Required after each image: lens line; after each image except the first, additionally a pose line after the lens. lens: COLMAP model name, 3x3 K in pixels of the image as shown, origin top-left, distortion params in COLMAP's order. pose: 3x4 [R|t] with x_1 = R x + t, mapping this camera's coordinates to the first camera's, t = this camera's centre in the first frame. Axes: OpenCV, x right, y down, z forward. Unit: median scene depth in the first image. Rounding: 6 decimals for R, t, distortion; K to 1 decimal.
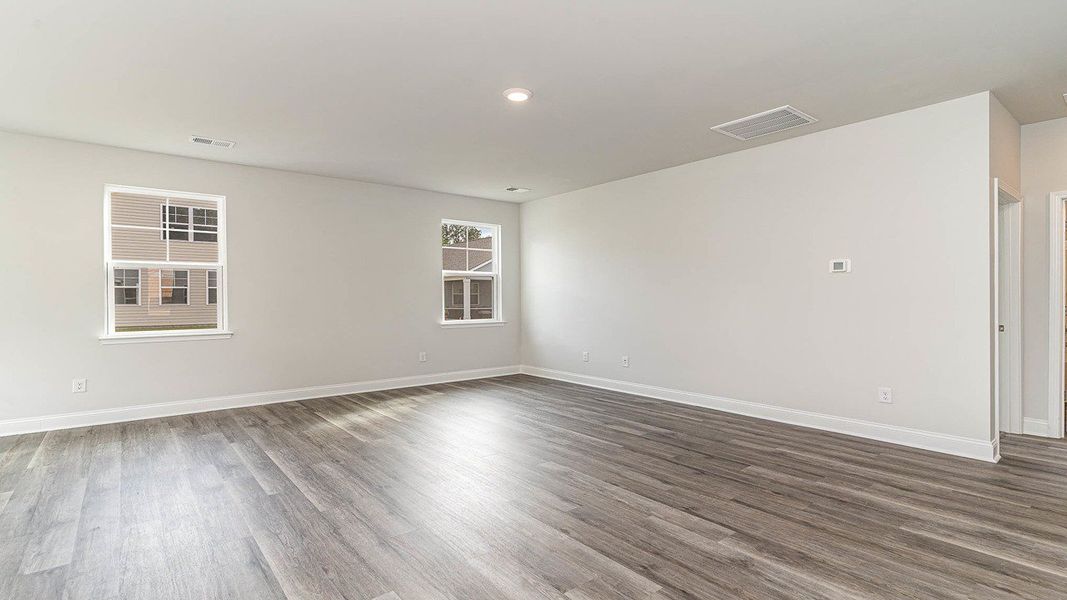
lens RADIAL K [[518.6, 0, 531.2], [0, 518.6, 299.9], [0, 0, 1]] dist [0.002225, 0.000155]
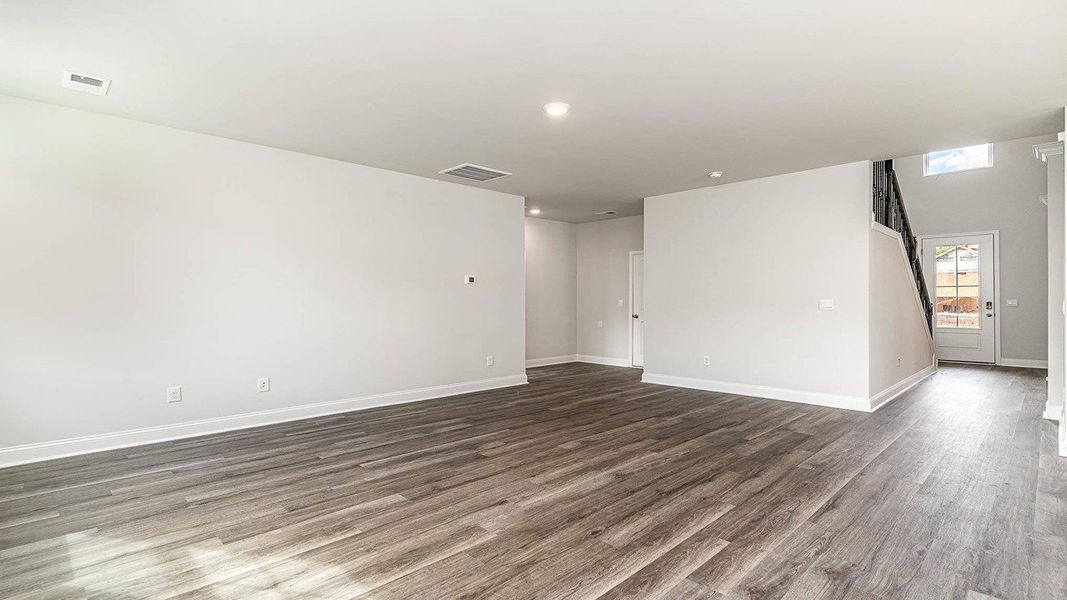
lens RADIAL K [[518.6, 0, 531.1], [0, 518.6, 298.4], [0, 0, 1]] dist [0.002225, 0.000155]
pose [[-0.119091, 0.008038, 0.992851, -1.137175], [0.004366, 0.999962, -0.007572, -0.003936], [-0.992874, 0.003433, -0.119122, 1.246272]]
